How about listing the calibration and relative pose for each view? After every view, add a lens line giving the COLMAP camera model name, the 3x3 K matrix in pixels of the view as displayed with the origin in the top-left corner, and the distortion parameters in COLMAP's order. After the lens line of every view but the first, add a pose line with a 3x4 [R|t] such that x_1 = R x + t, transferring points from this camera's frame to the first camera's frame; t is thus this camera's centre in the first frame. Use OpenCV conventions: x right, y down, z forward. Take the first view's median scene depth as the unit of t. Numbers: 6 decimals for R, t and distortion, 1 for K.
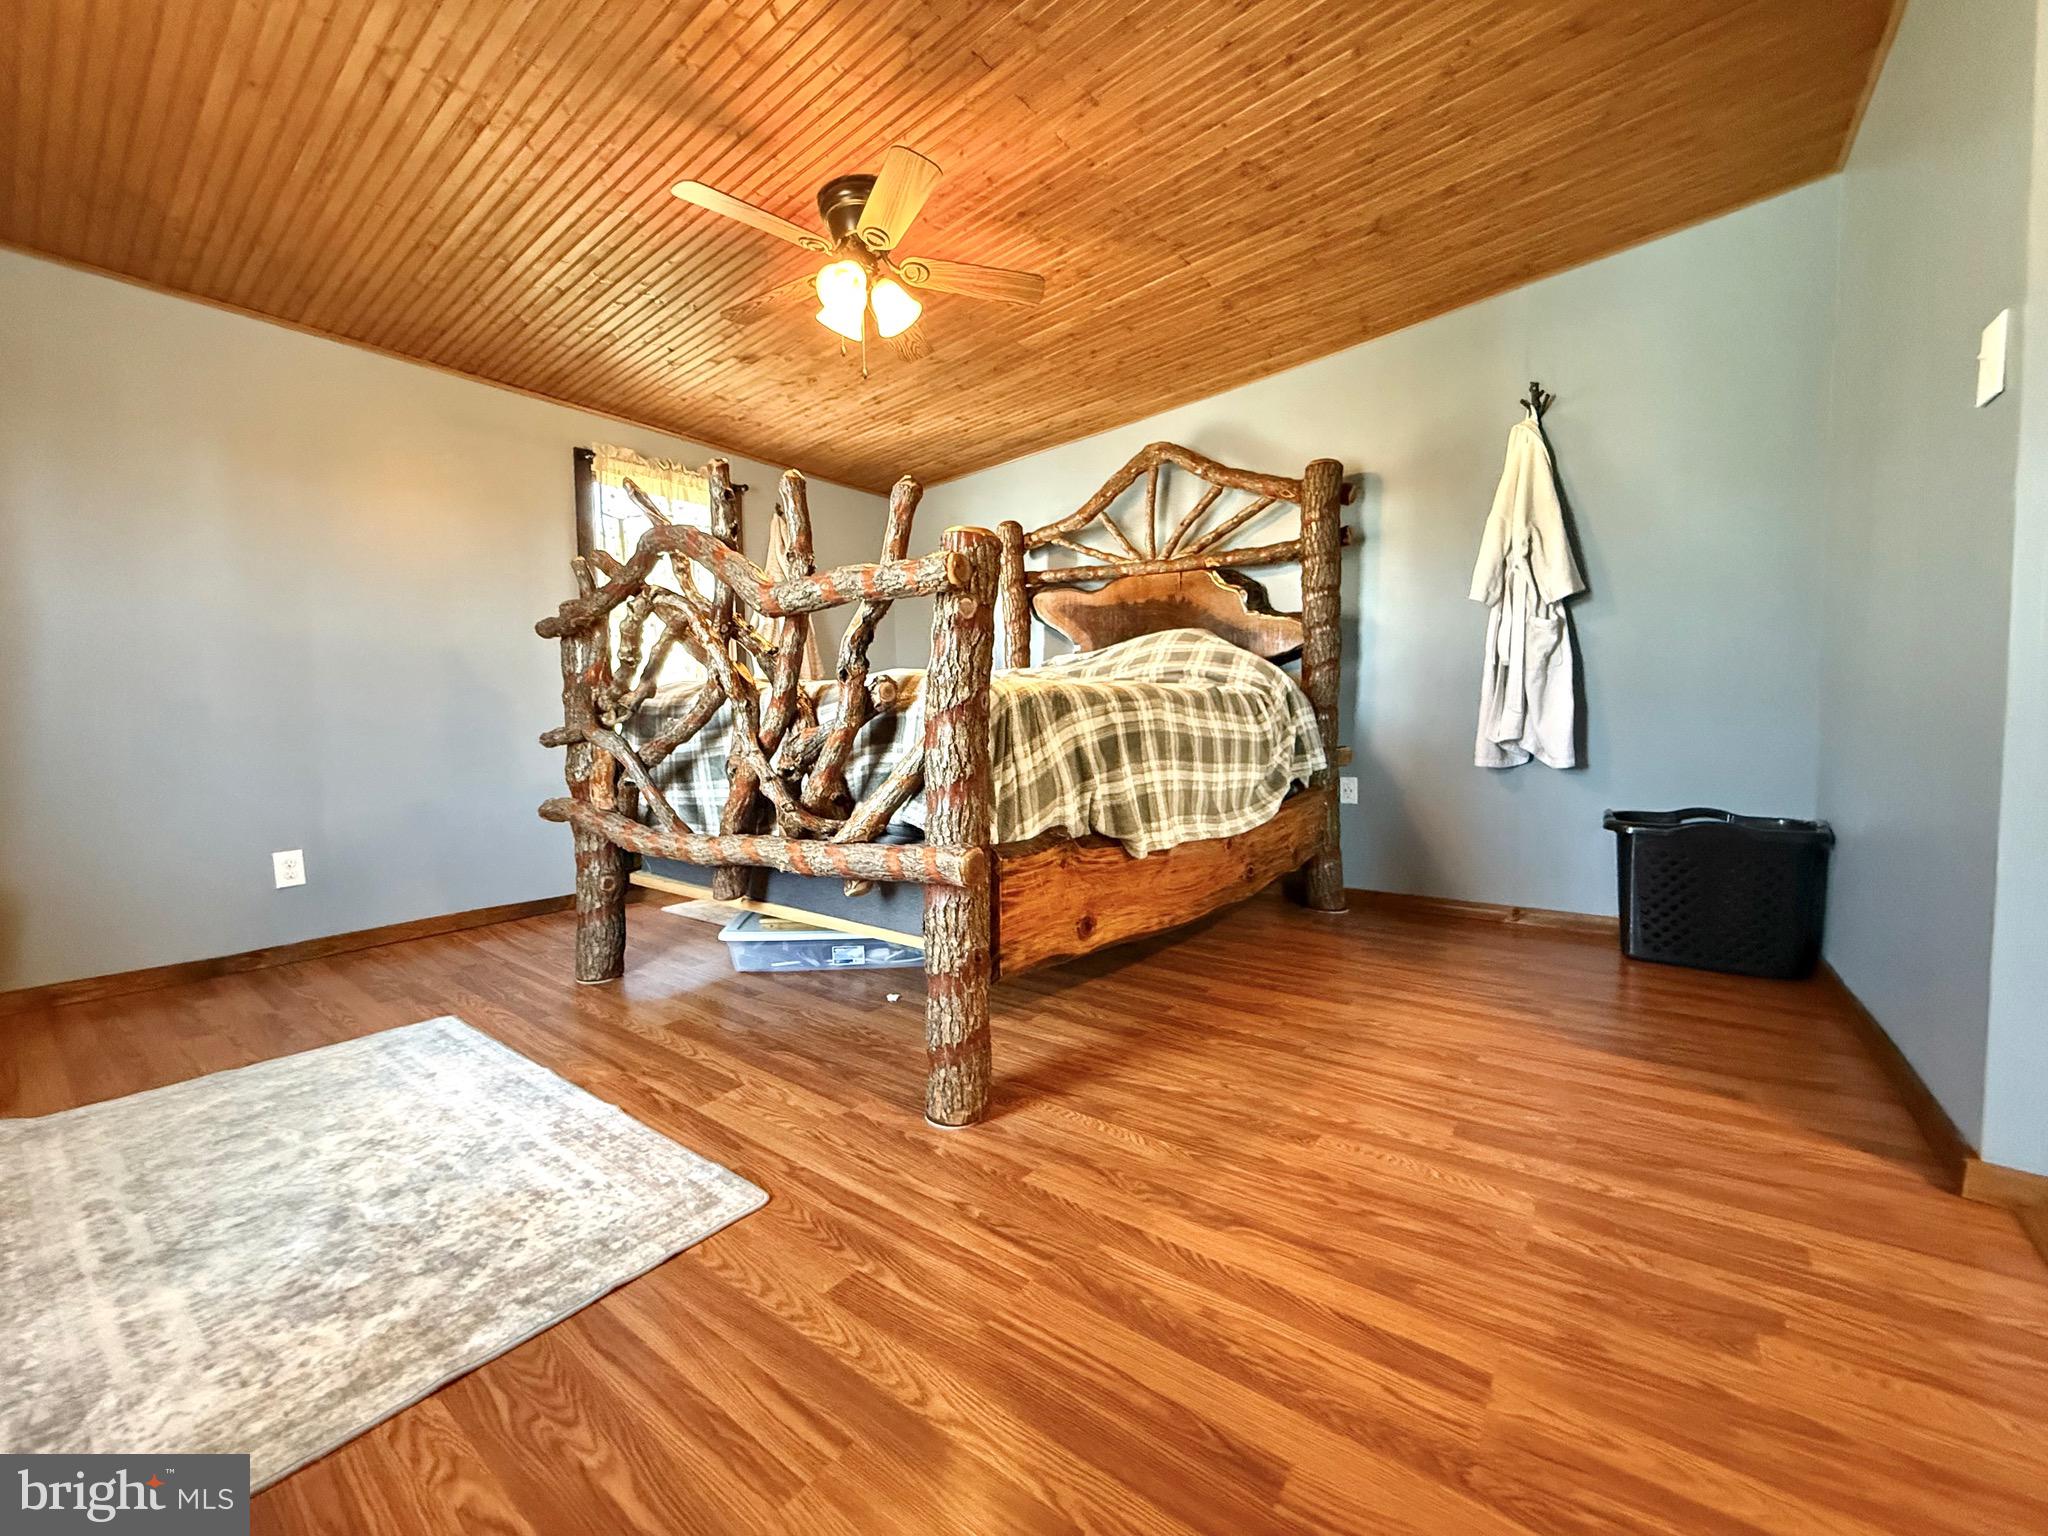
lens RADIAL K [[816.3, 0, 1016.2], [0, 816.3, 767.2], [0, 0, 1]] dist [-0.002908, 0.000855]
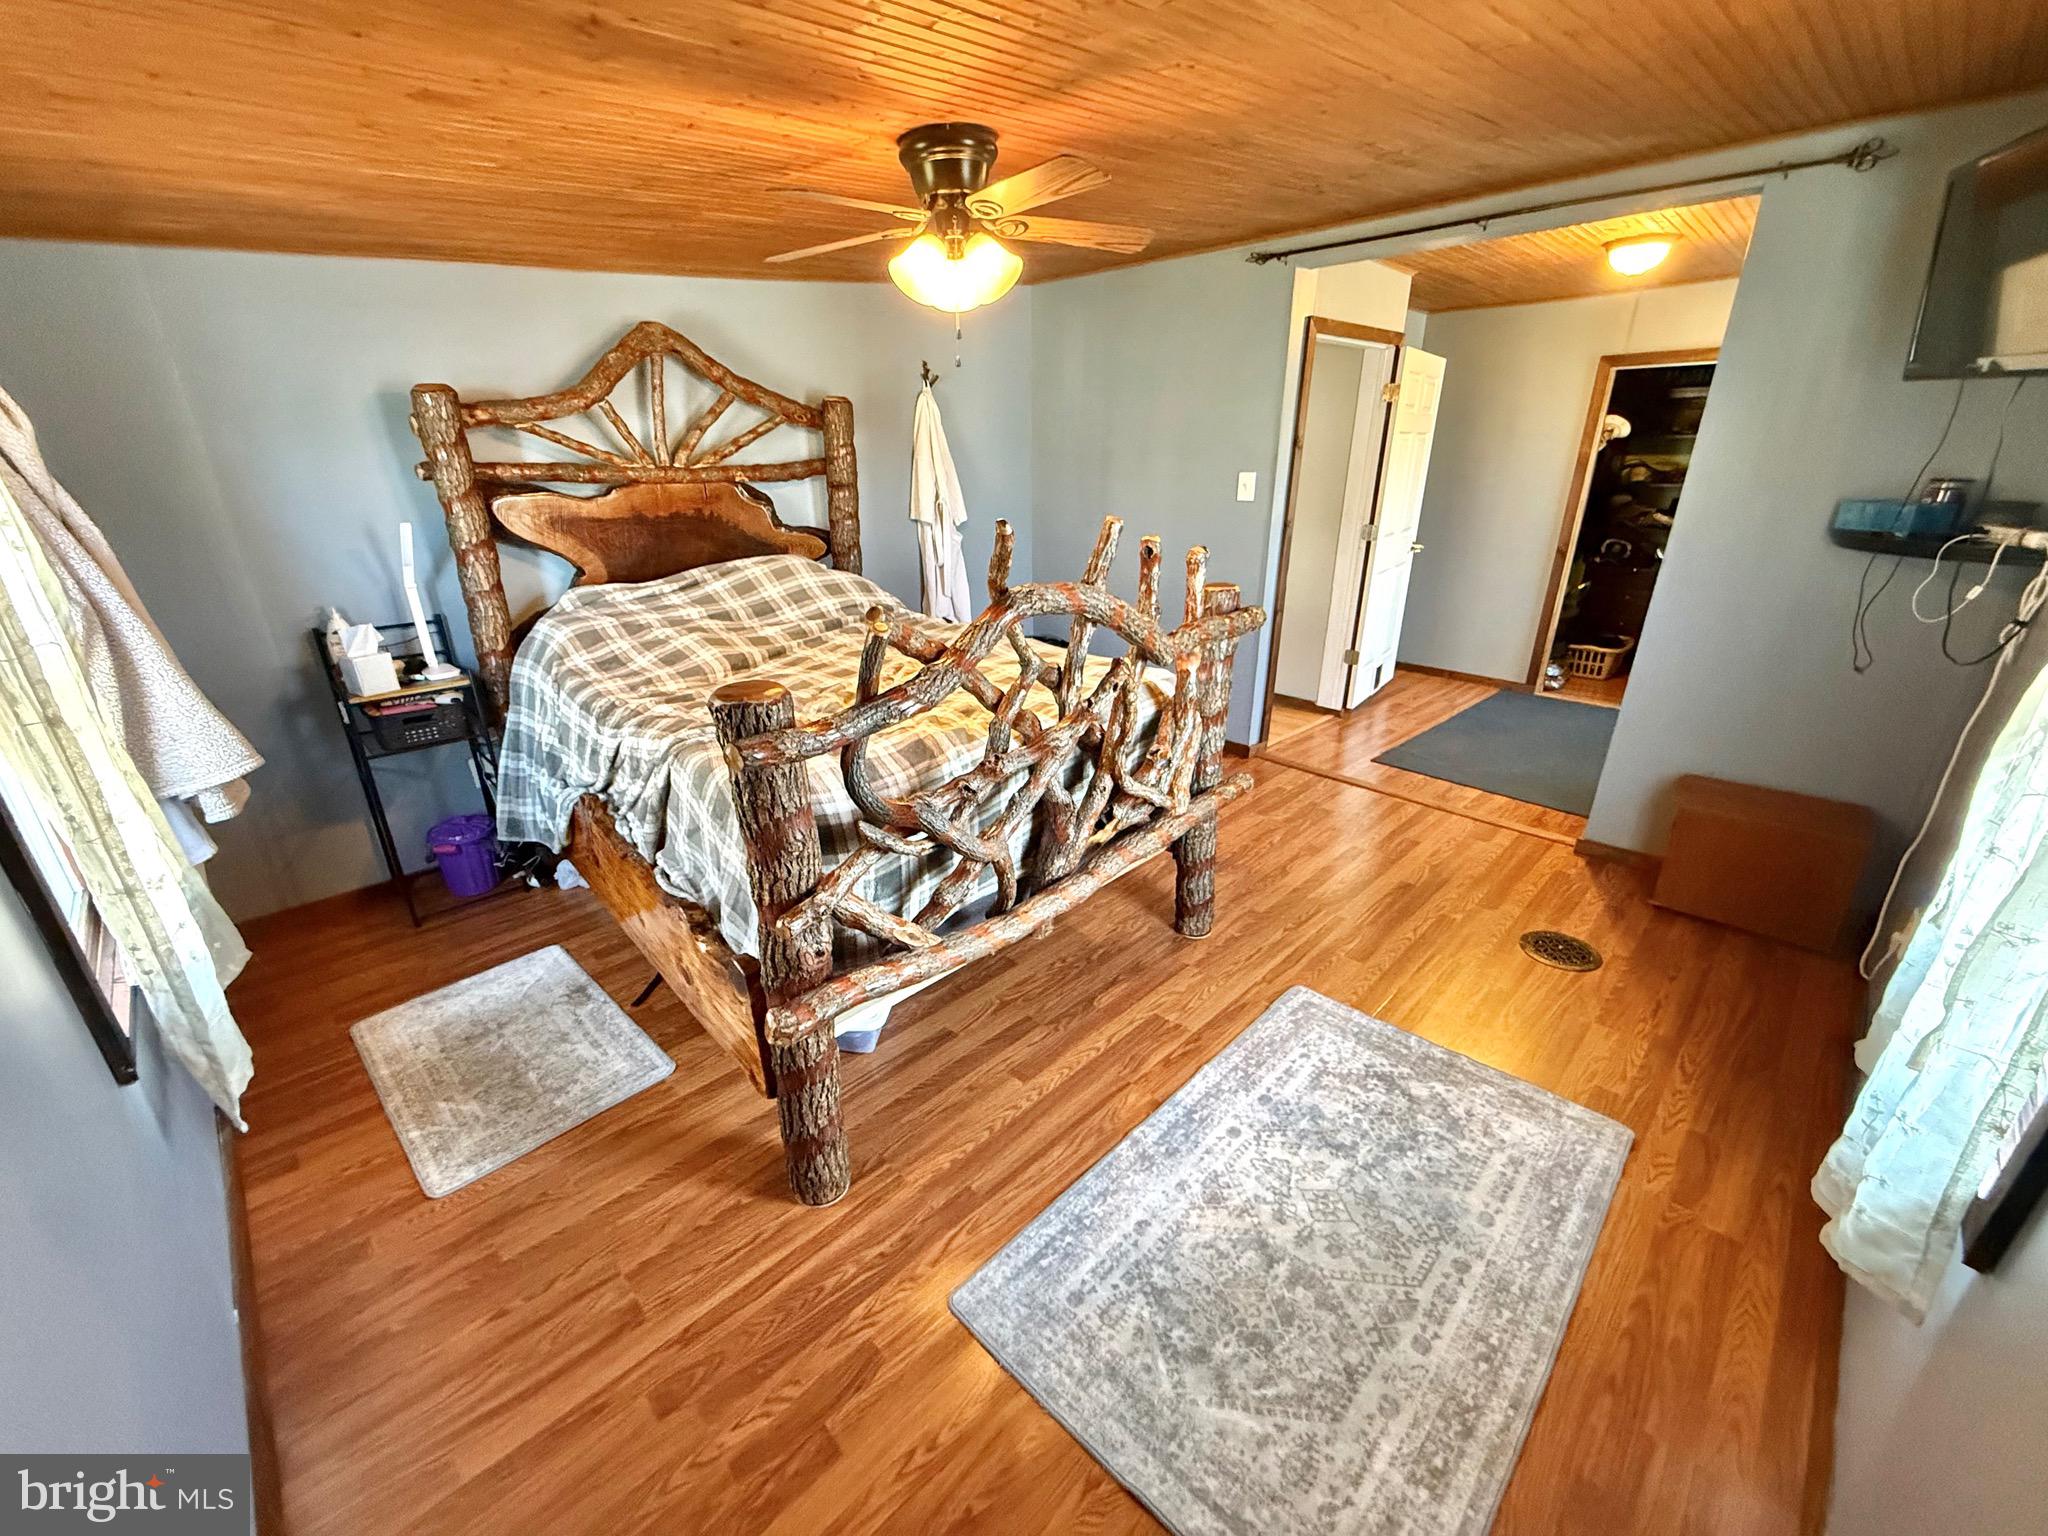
lens RADIAL K [[816.3, 0, 1016.2], [0, 816.3, 767.2], [0, 0, 1]] dist [-0.002908, 0.000855]
pose [[0.142844, -0.351339, 0.925287, -1.332288], [0.073374, 0.936061, 0.344103, -0.421280], [-0.987022, 0.018739, 0.159490, 0.920335]]
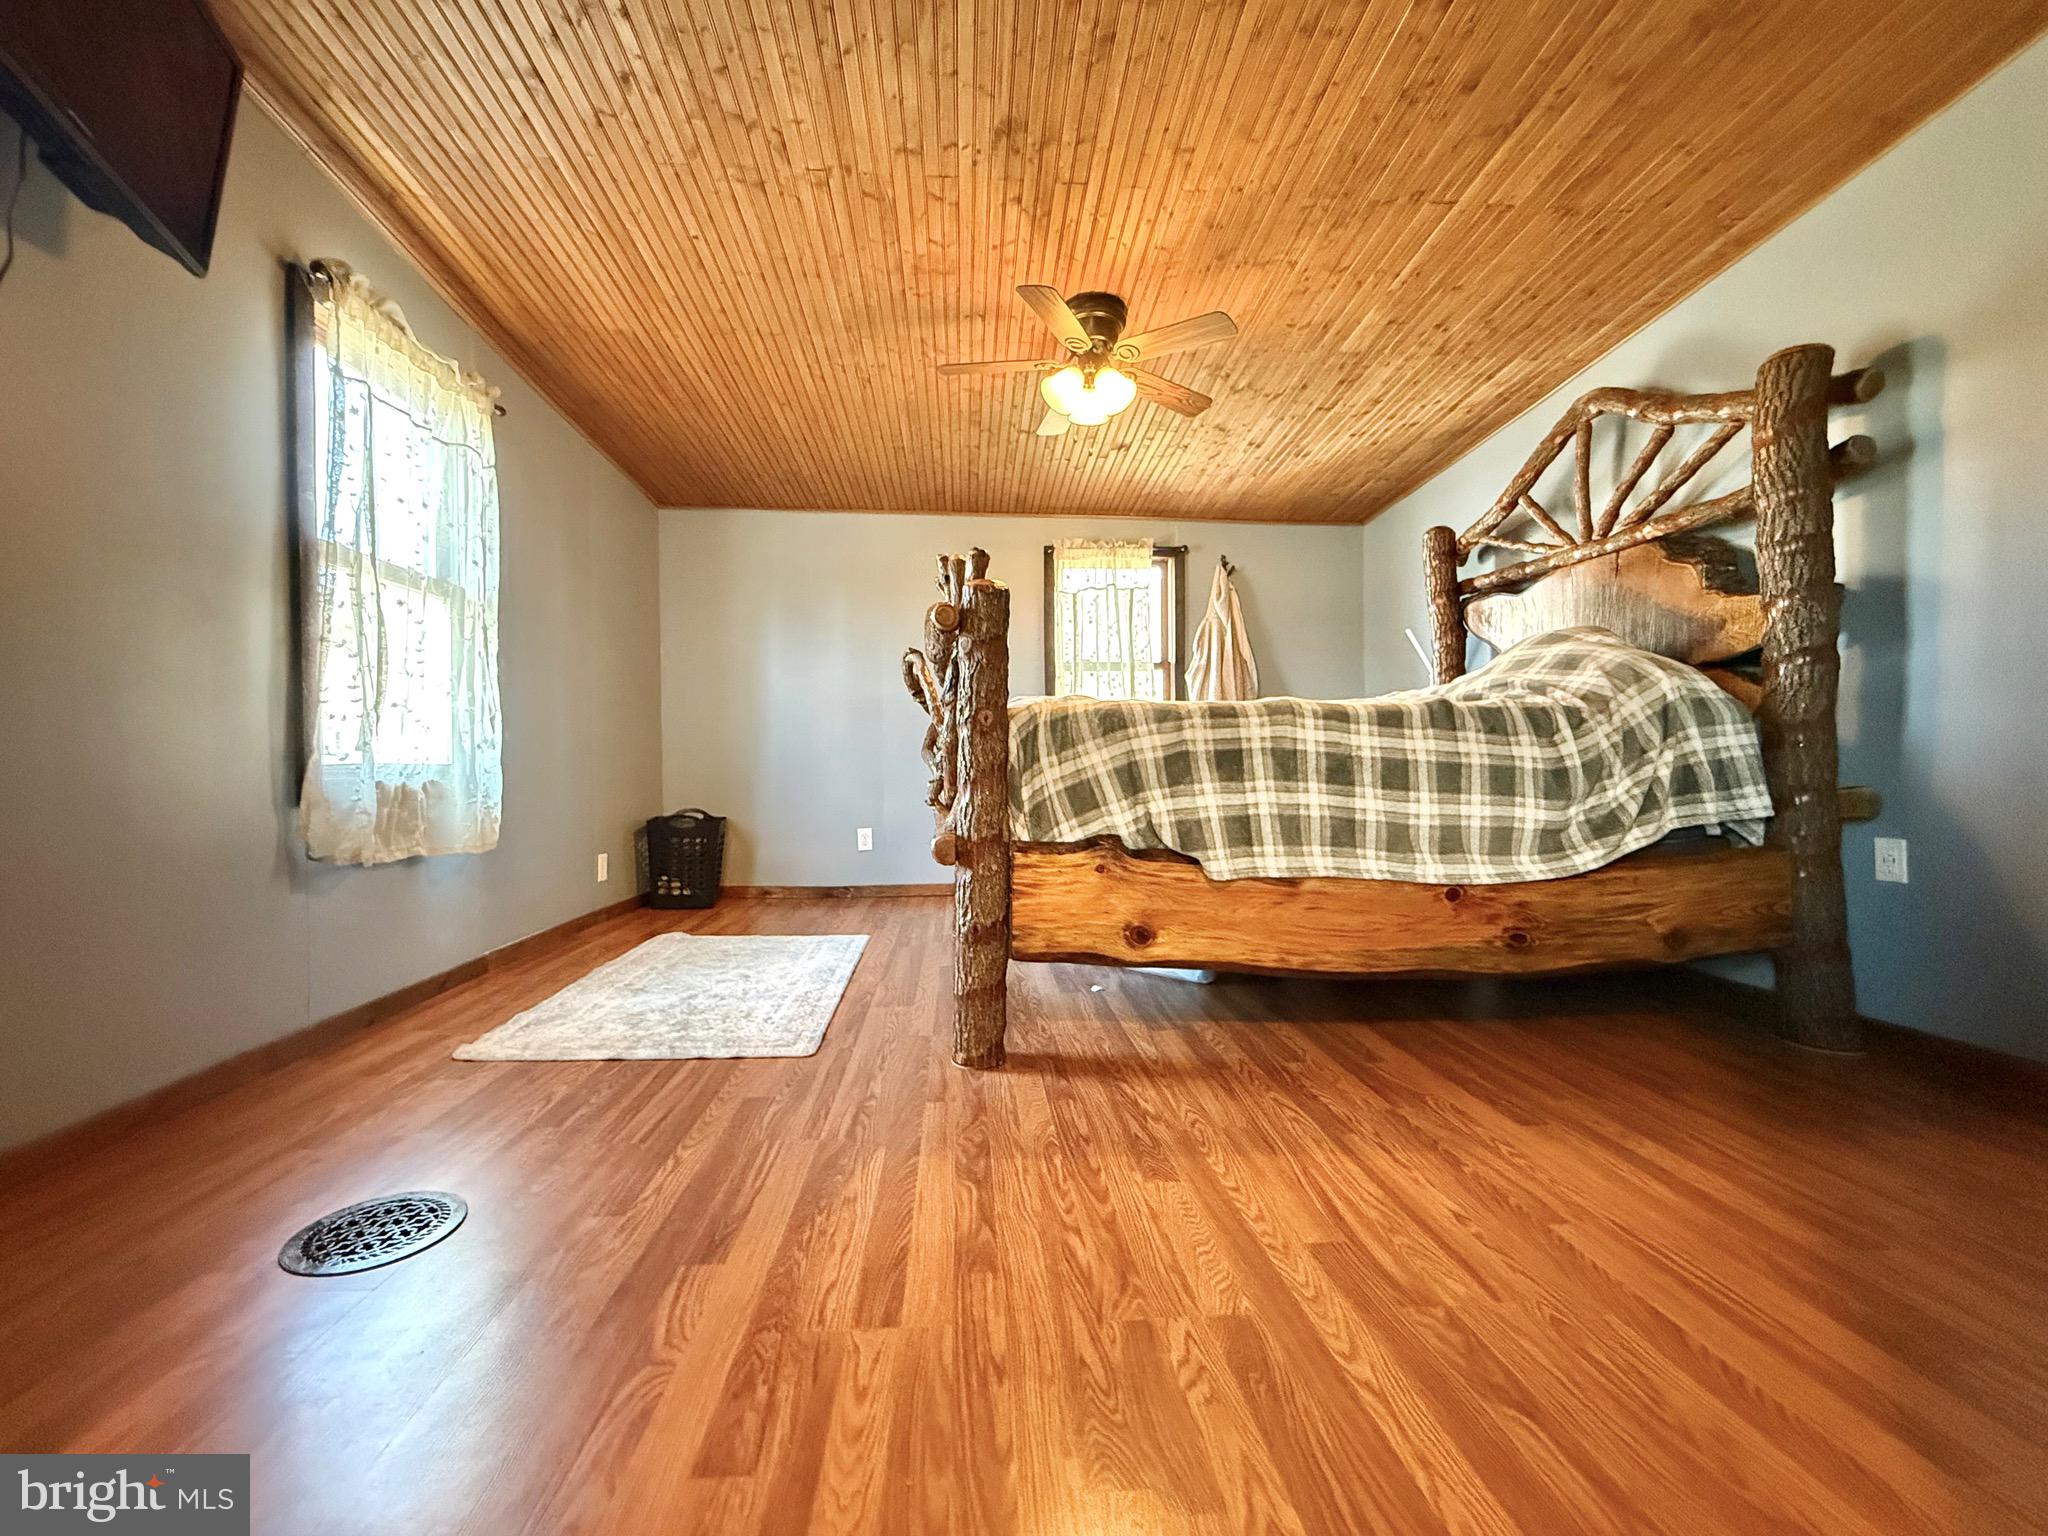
lens RADIAL K [[816.3, 0, 1016.2], [0, 816.3, 767.2], [0, 0, 1]] dist [-0.002908, 0.000855]
pose [[0.660613, 0.010311, -0.750656, 0.735459], [-0.053231, 0.998032, -0.033137, 0.024374], [0.748837, 0.061848, 0.659862, 0.185440]]
